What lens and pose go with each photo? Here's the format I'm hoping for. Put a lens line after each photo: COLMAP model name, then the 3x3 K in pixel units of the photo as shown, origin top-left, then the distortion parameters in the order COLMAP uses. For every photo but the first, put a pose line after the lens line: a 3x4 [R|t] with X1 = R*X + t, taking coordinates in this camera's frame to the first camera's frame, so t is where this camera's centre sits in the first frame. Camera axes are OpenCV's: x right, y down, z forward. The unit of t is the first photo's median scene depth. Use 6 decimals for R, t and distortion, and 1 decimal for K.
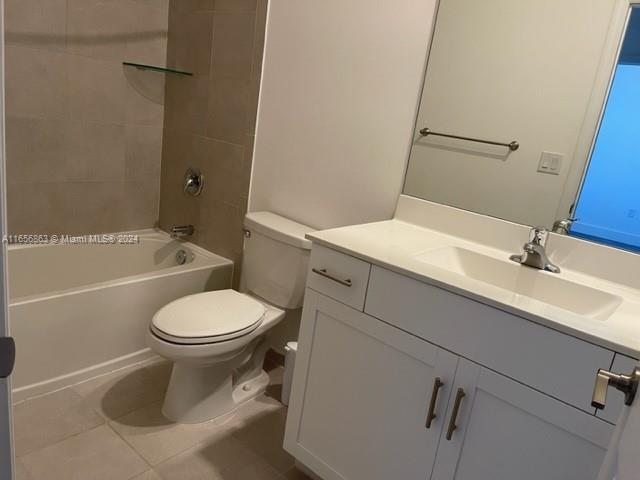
lens RADIAL K [[482.7, 0, 317.2], [0, 482.7, 241.3], [0, 0, 1]] dist [0.052582, -0.069798]
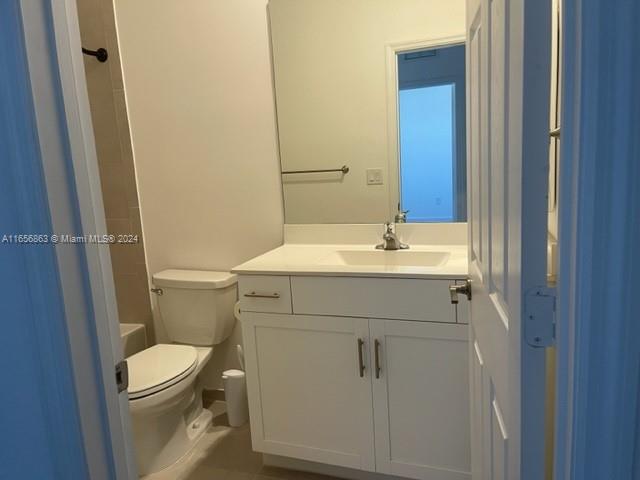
lens RADIAL K [[482.7, 0, 323.3], [0, 482.7, 238.1], [0, 0, 1]] dist [0.052582, -0.069798]
pose [[0.912799, -0.249087, 0.323656, -0.145178], [0.277411, 0.959755, -0.043743, 0.020508], [-0.299735, 0.129714, 0.945163, -0.214976]]
